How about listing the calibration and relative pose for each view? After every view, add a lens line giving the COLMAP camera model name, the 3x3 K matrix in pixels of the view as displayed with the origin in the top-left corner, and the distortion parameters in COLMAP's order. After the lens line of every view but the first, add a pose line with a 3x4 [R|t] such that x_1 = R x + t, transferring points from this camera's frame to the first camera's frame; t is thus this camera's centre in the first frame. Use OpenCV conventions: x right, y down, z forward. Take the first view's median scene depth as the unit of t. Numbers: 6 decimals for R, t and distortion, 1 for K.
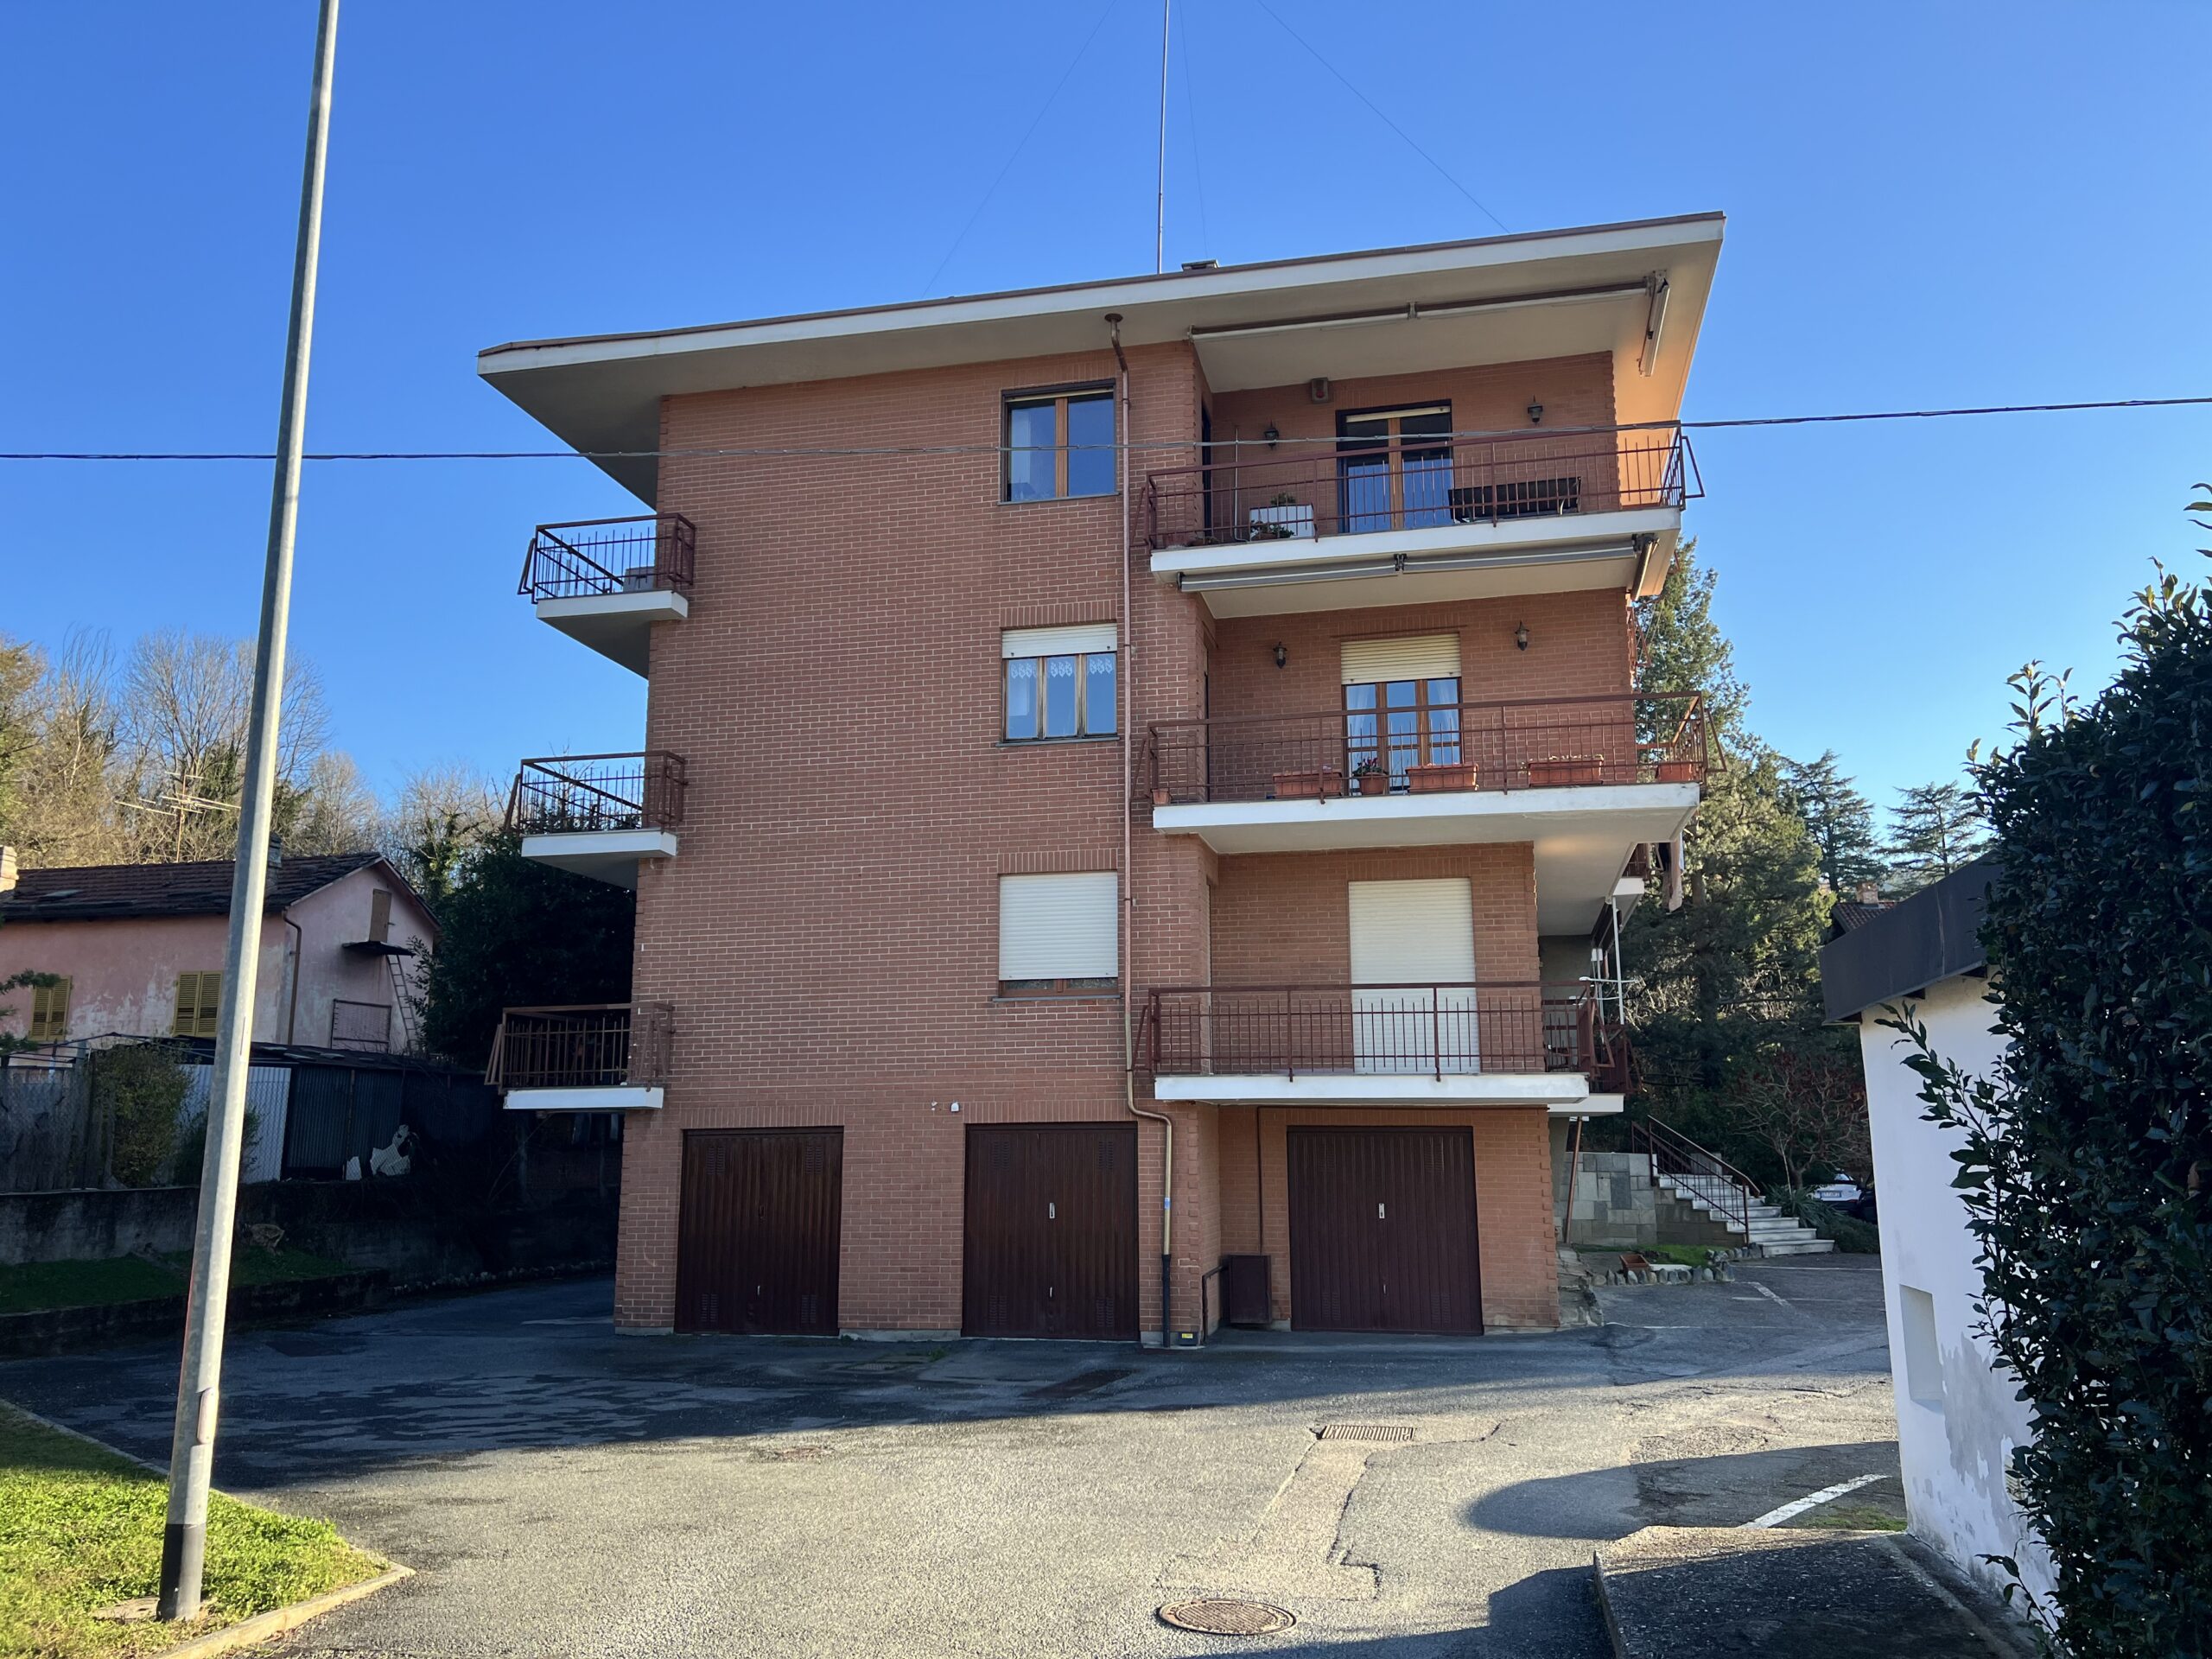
lens RADIAL K [[1661.2, 0, 1102.7], [0, 1661.2, 820.8], [0, 0, 1]] dist [0.010707, -0.005887]
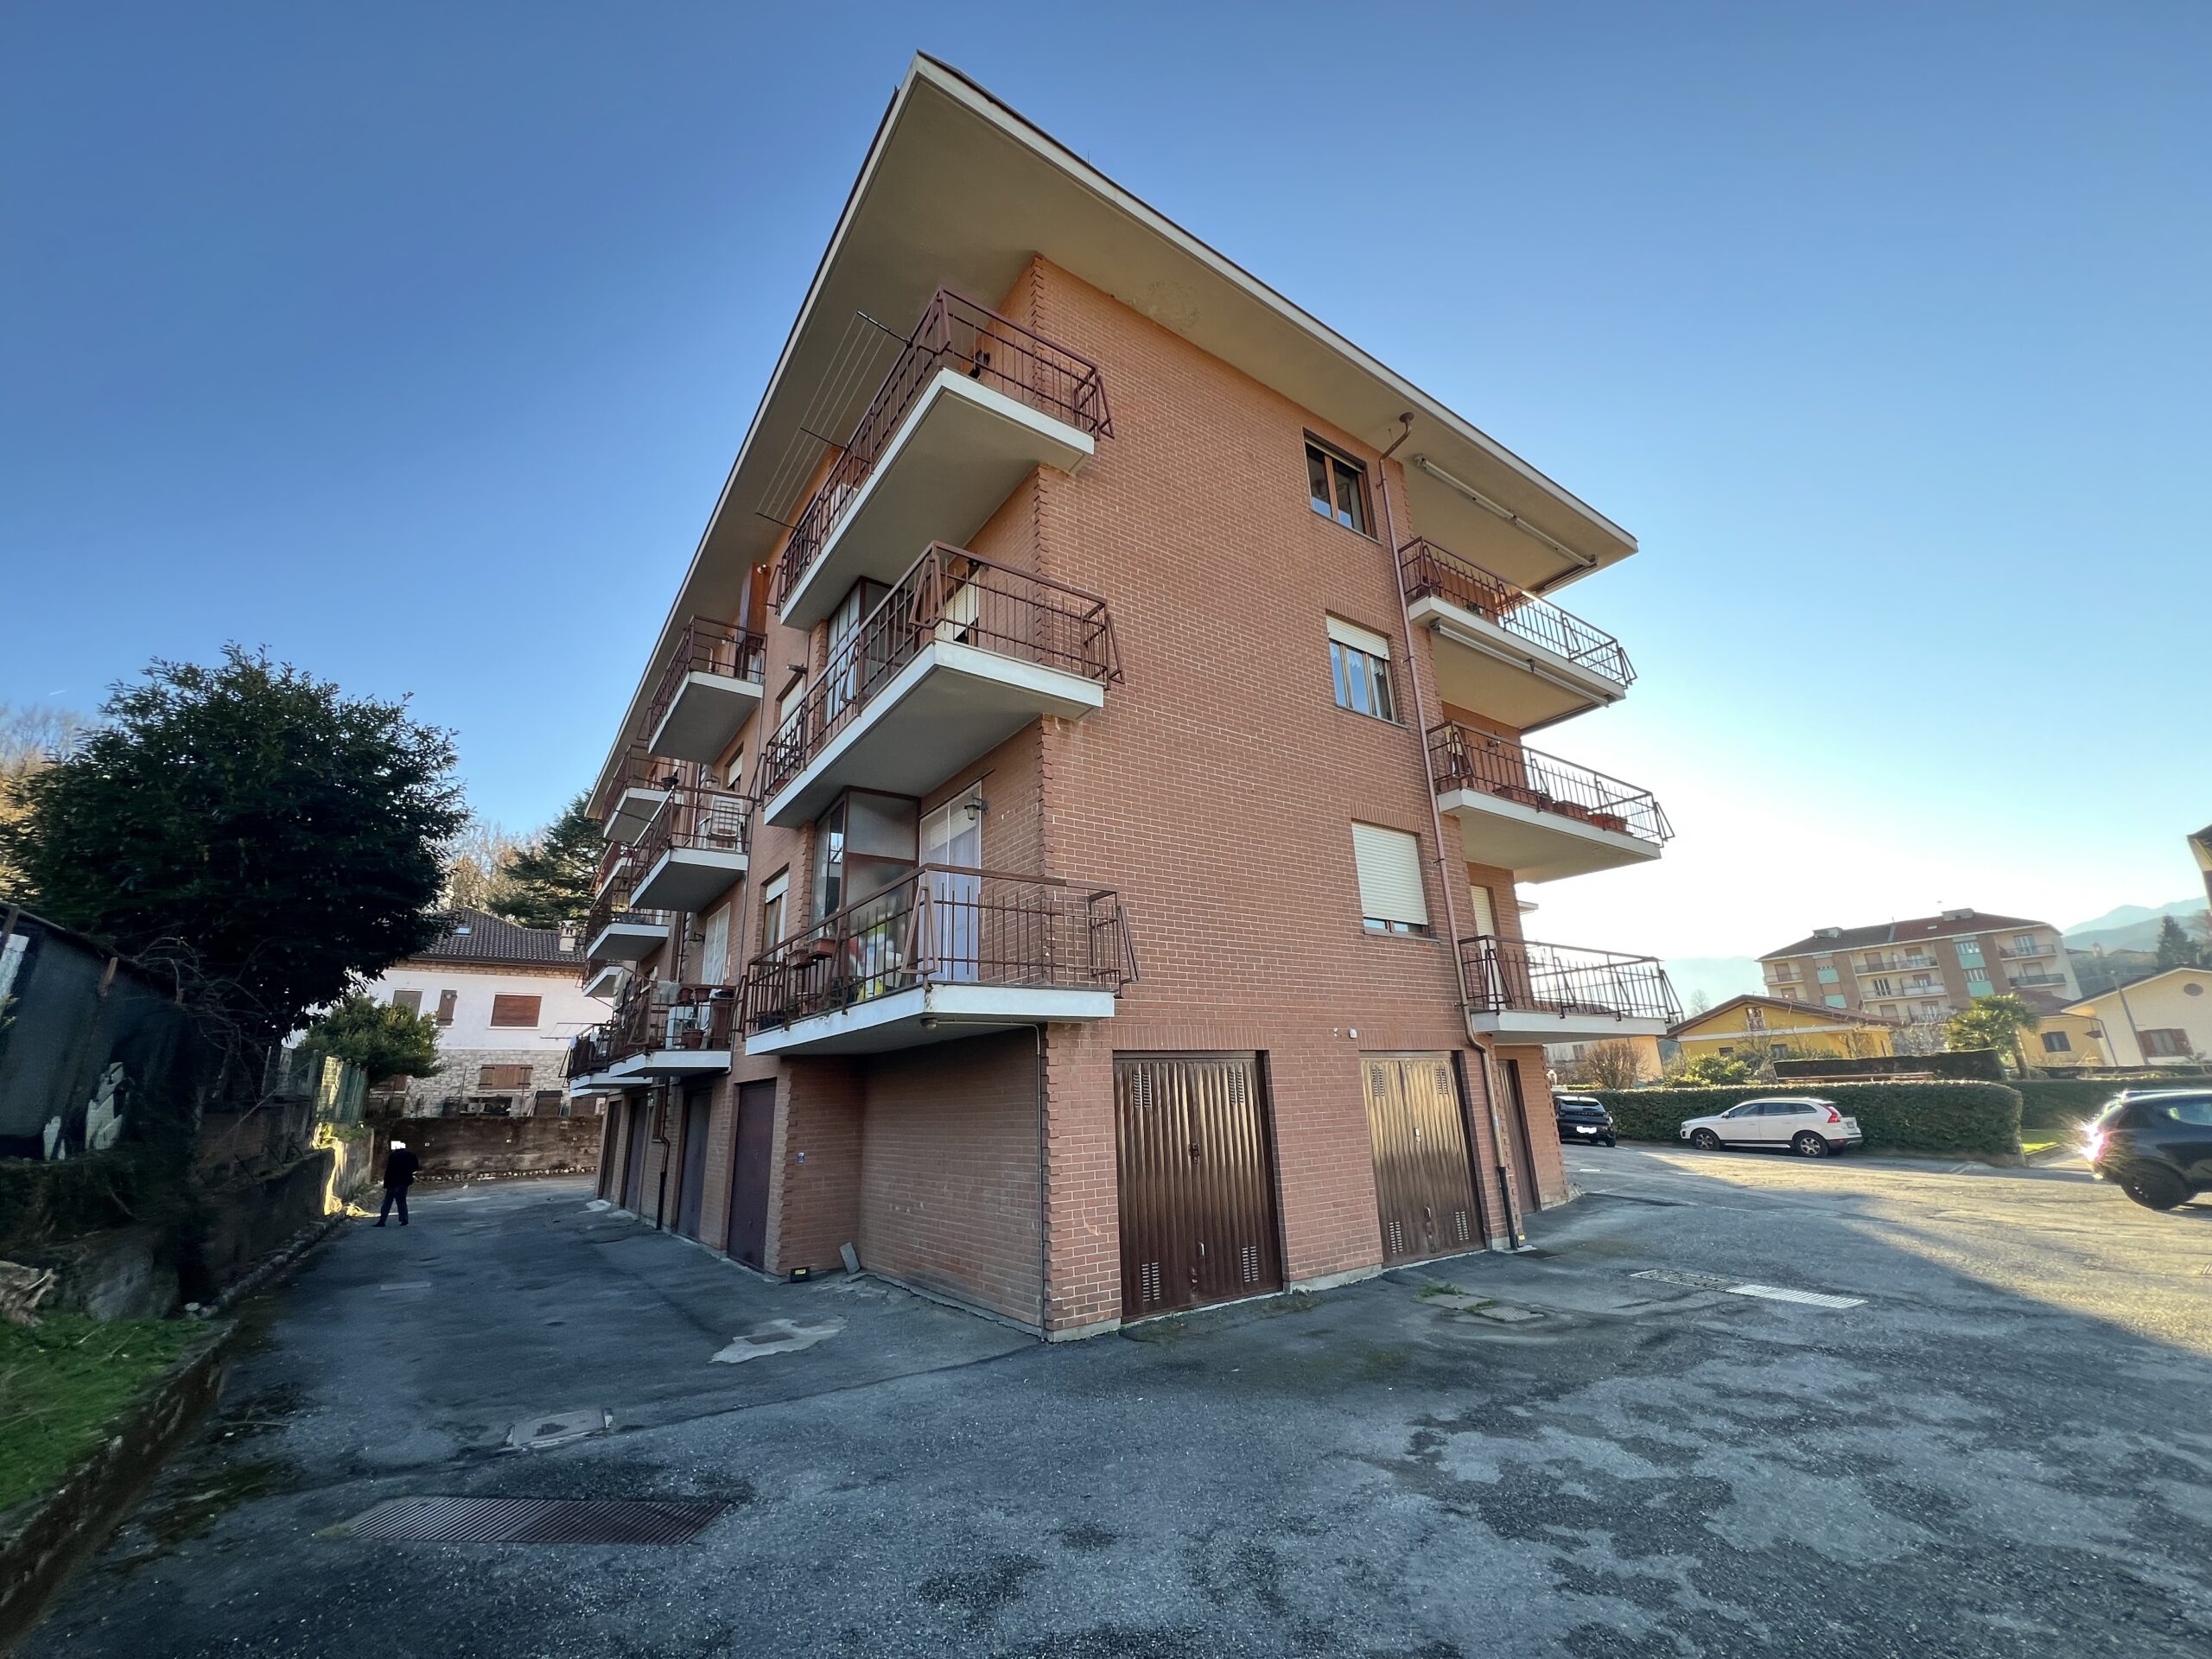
lens RADIAL K [[882.9, 0, 1110.0], [0, 882.9, 837.7], [0, 0, 1]] dist [-0.003495, 0.000004]
pose [[0.662922, 0.204120, 0.720326, -0.578338], [-0.114825, 0.978454, -0.171592, 0.160831], [-0.739831, 0.031040, 0.672076, 0.721624]]
